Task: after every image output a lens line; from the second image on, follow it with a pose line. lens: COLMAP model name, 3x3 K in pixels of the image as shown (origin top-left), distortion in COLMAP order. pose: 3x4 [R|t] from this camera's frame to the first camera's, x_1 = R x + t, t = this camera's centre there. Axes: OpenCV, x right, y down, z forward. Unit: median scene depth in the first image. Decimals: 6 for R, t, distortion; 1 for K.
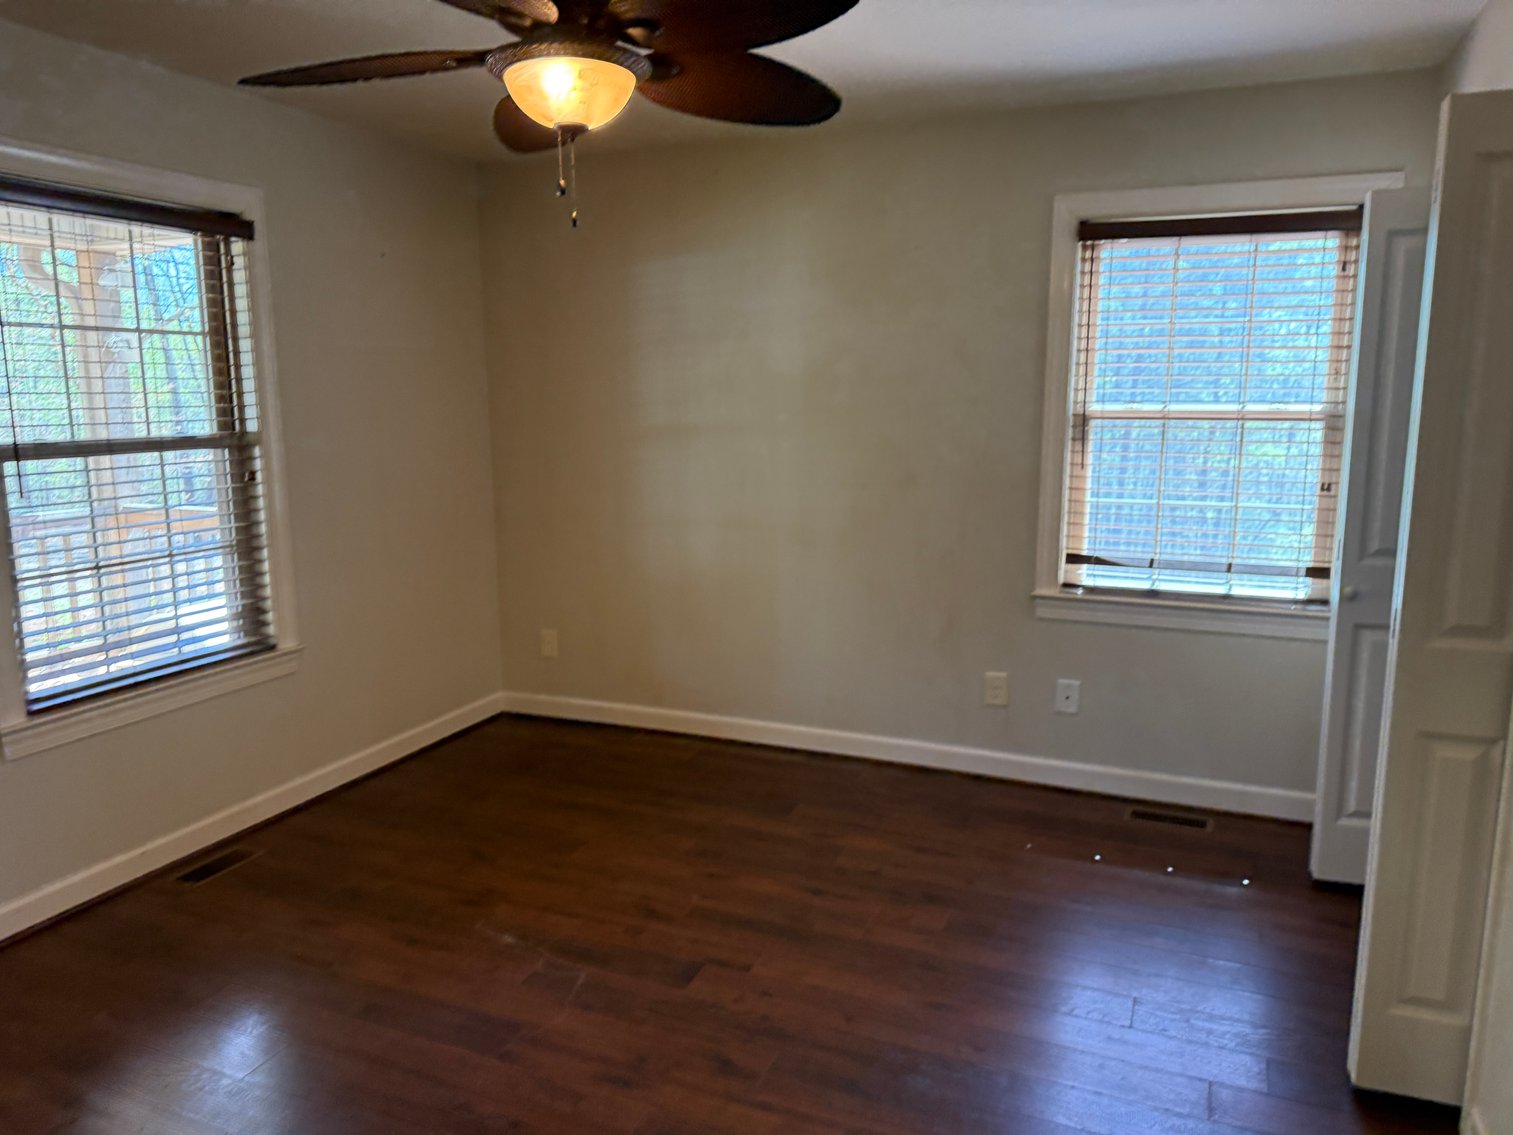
lens RADIAL K [[1057.0, 0, 752.6], [0, 1057.0, 574.5], [0, 0, 1]] dist [0.058290, -0.074780]
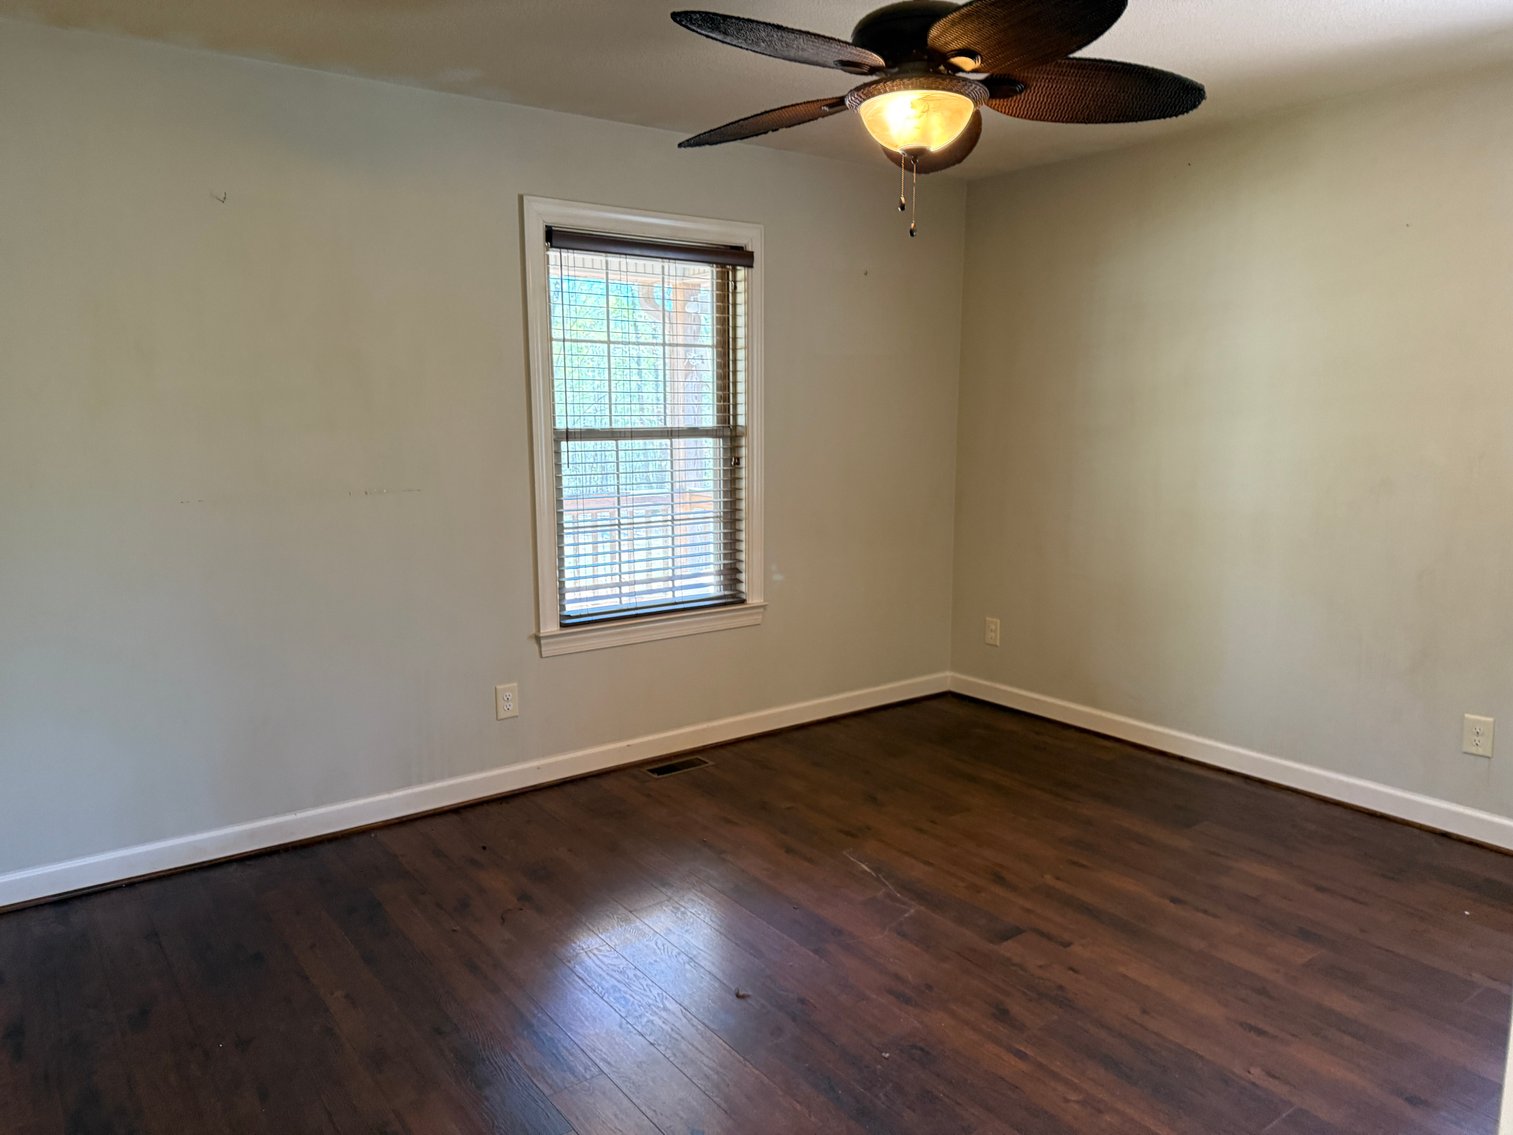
lens RADIAL K [[1057.0, 0, 758.2], [0, 1057.0, 570.1], [0, 0, 1]] dist [0.058290, -0.074780]
pose [[0.861047, 0.078232, -0.502471, 0.183889], [-0.086280, 0.996244, 0.007258, 0.023939], [0.501152, 0.037104, 0.864564, -0.038784]]
